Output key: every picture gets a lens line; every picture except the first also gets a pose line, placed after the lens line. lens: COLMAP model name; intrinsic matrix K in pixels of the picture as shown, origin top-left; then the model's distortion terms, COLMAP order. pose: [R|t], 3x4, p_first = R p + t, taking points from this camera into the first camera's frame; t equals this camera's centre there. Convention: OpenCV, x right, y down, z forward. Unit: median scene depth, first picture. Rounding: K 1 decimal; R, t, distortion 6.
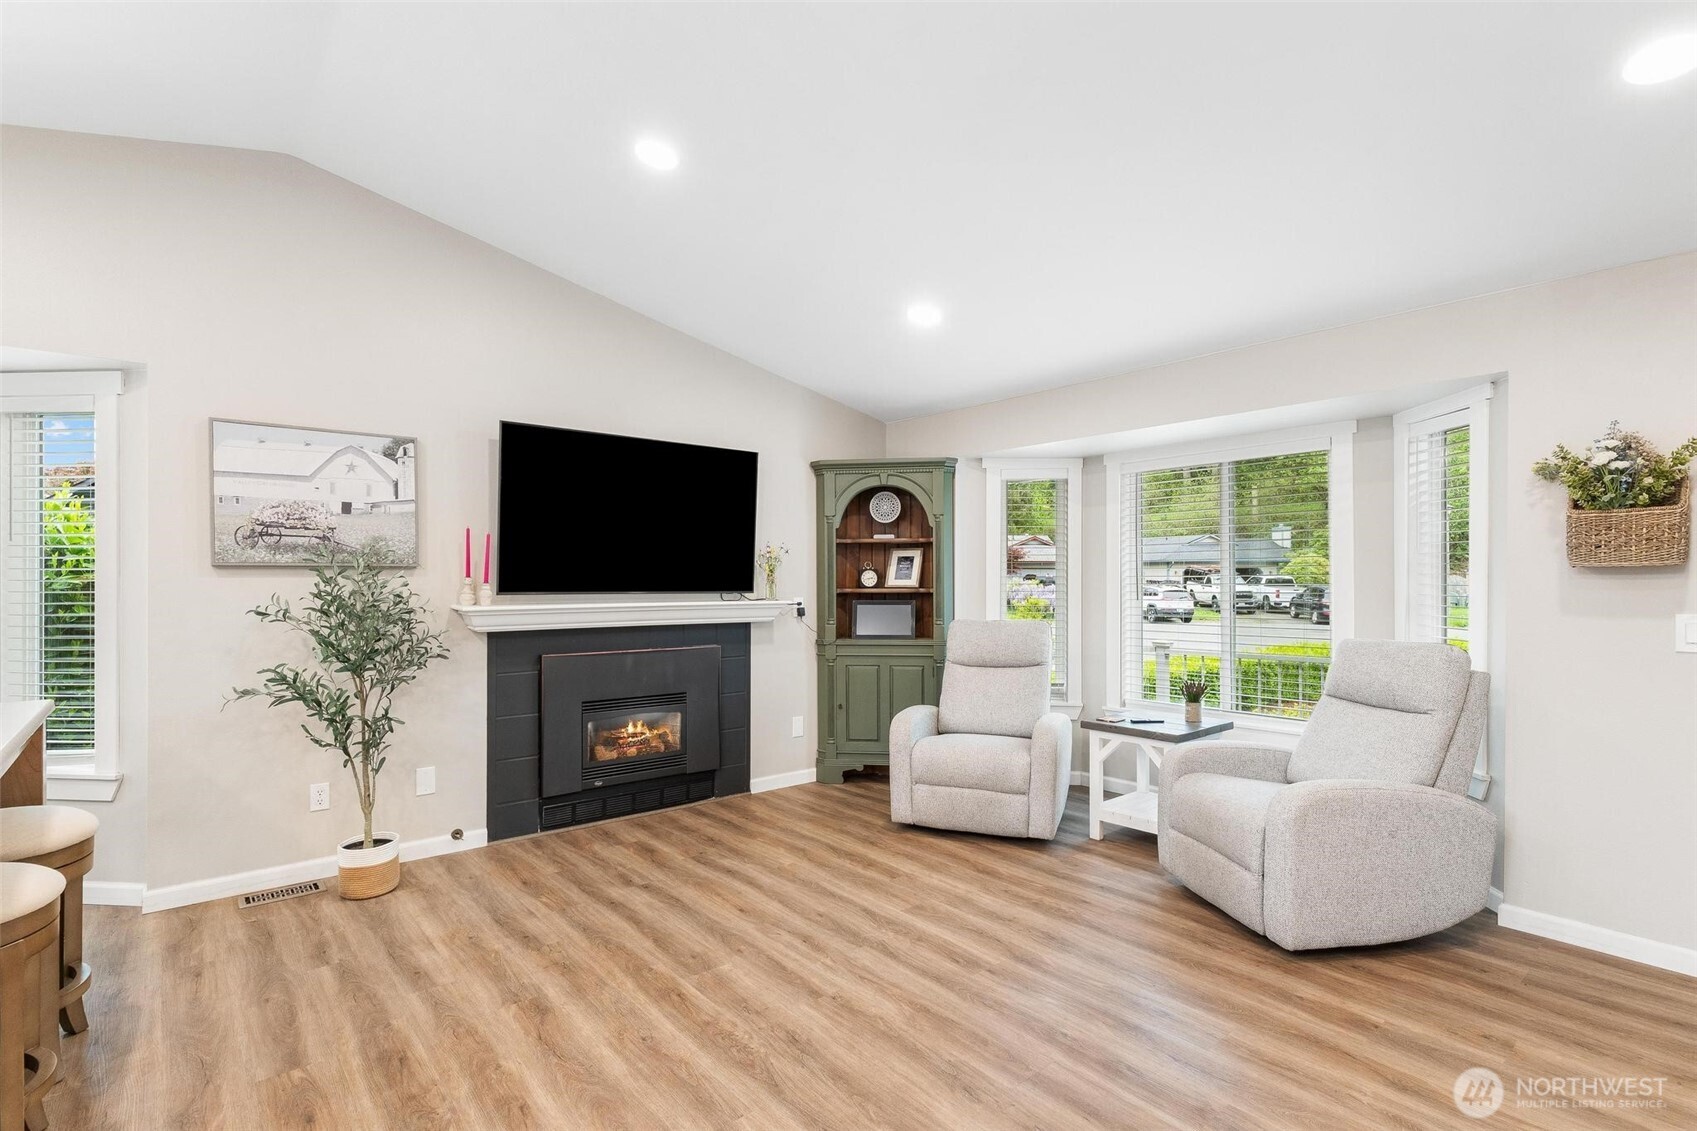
lens RADIAL K [[807.1, 0, 860.1], [0, 807.1, 582.5], [0, 0, 1]] dist [-0.000286, 0.000238]
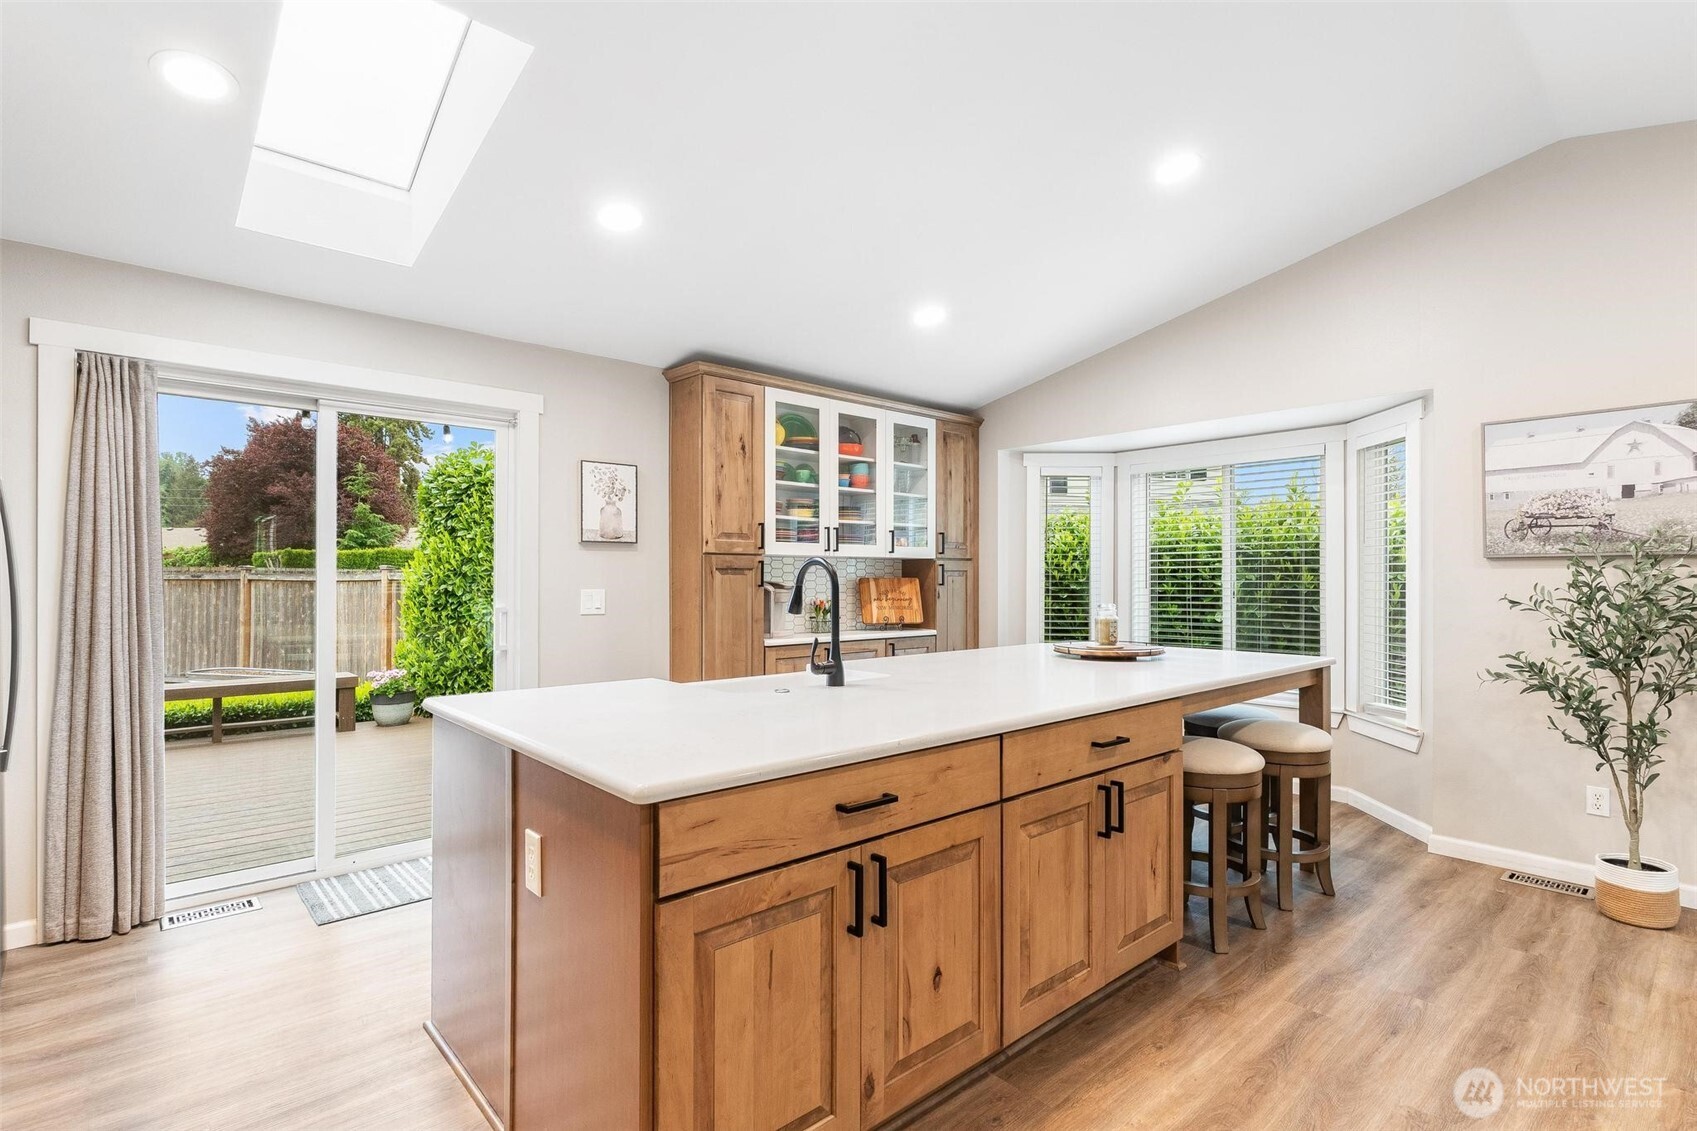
lens RADIAL K [[807.1, 0, 852.8], [0, 807.1, 573.7], [0, 0, 1]] dist [-0.000286, 0.000238]
pose [[0.038402, -0.002738, -0.999259, 0.251264], [-0.007527, 0.999967, -0.003030, 0.010278], [0.999234, 0.007638, 0.038380, 0.098508]]
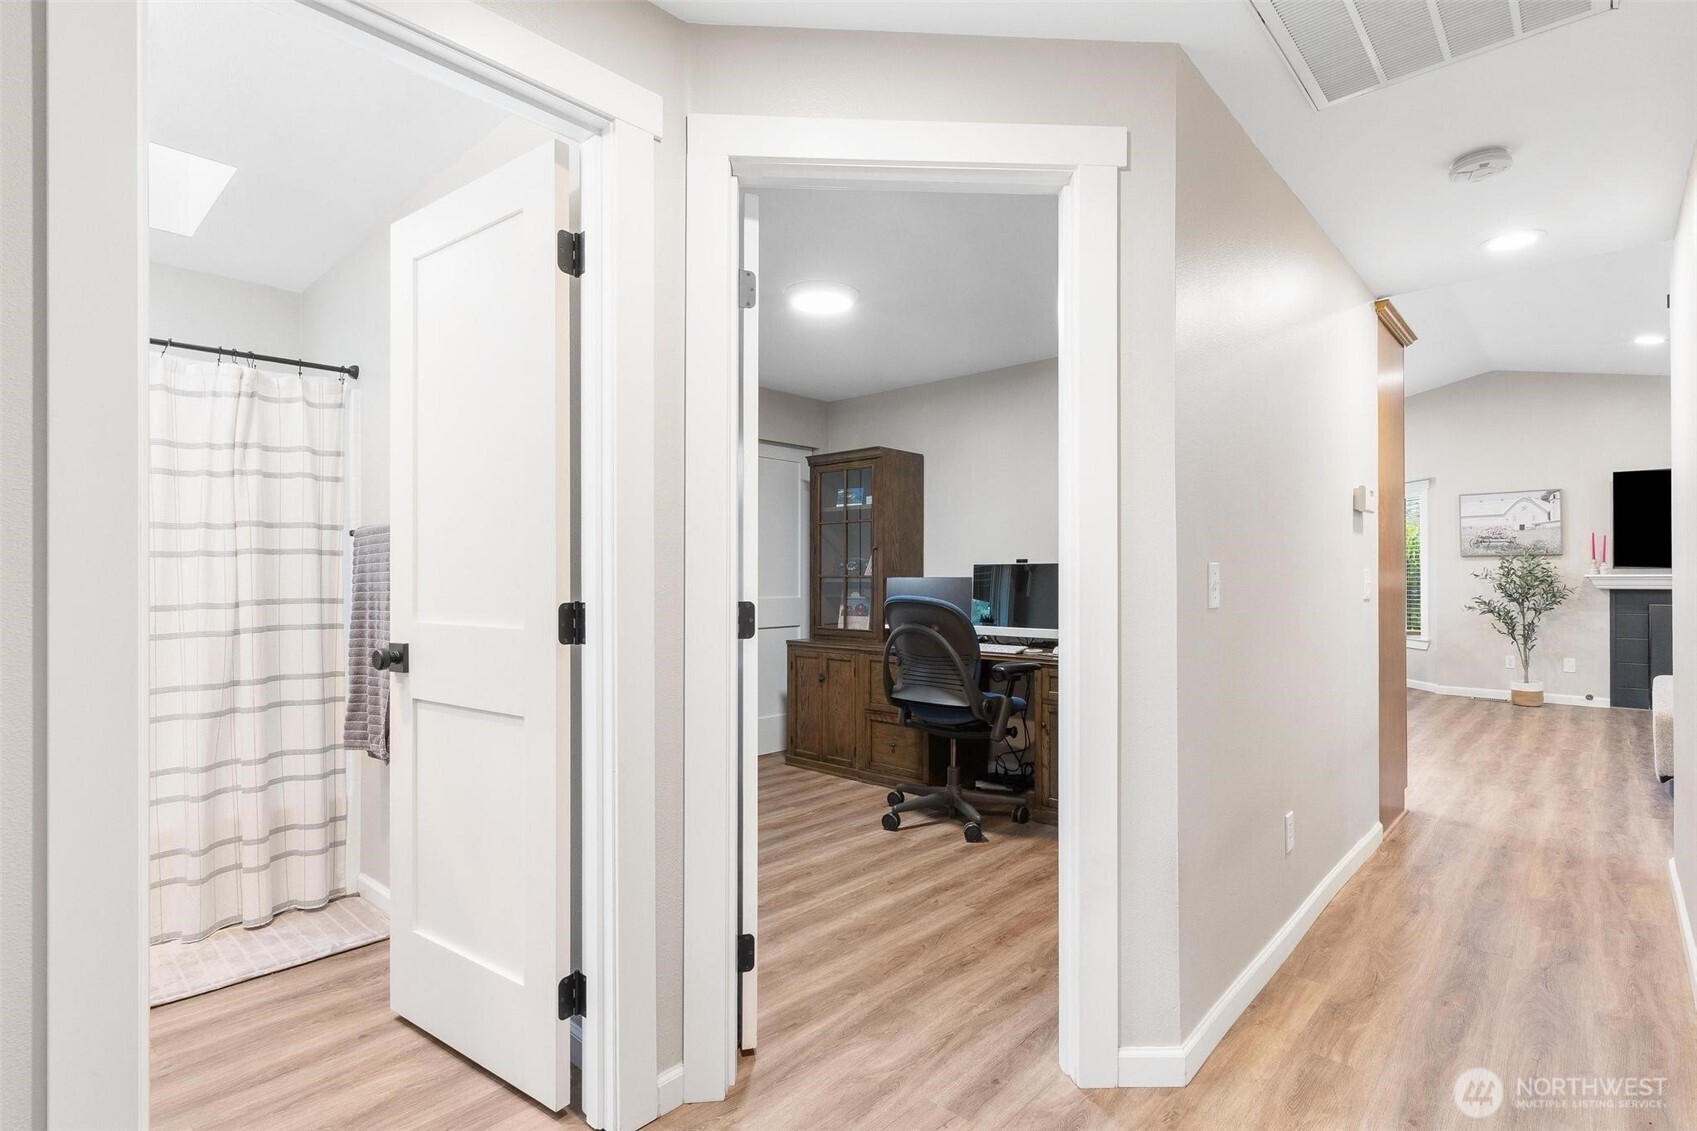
lens RADIAL K [[807.1, 0, 854.0], [0, 807.1, 567.7], [0, 0, 1]] dist [-0.000286, 0.000238]
pose [[0.116493, -0.009556, -0.993146, 1.328821], [-0.000574, 0.999953, -0.009689, 0.036739], [0.993191, 0.001699, 0.116482, -1.039697]]
